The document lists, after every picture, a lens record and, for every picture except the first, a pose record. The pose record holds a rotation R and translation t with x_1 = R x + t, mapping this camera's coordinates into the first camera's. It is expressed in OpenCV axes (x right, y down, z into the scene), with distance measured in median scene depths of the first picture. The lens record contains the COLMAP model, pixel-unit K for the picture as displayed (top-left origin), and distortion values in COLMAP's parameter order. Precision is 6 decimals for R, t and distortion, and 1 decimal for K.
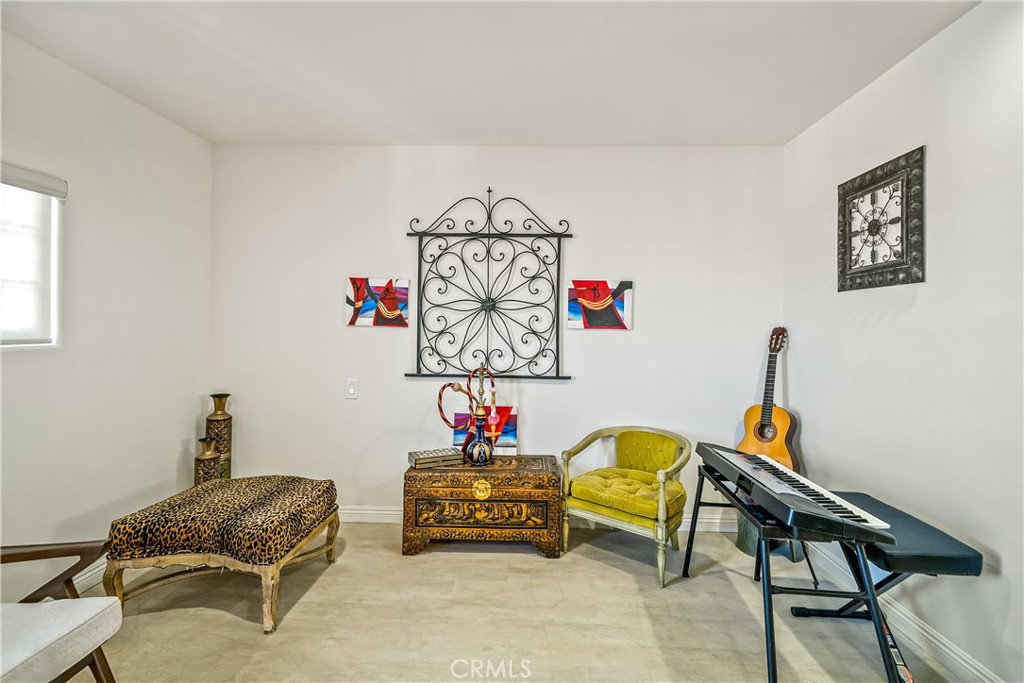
lens RADIAL K [[472.6, 0, 511.6], [0, 472.6, 339.0], [0, 0, 1]] dist [0.015884, 0.000523]
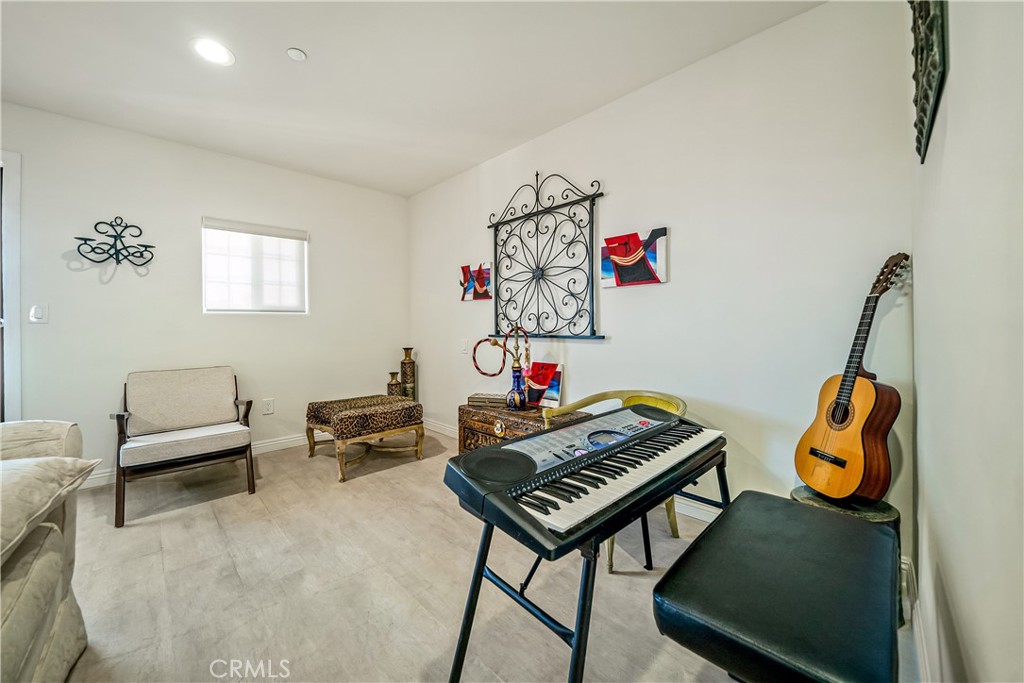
lens RADIAL K [[362.7, 0, 514.5], [0, 362.7, 334.4], [0, 0, 1]] dist [-0.017109, 0.000071]
pose [[0.741143, -0.009943, -0.671274, 0.495417], [0.006394, 0.999950, -0.007752, 0.080938], [0.671317, 0.001453, 0.741169, 0.312759]]
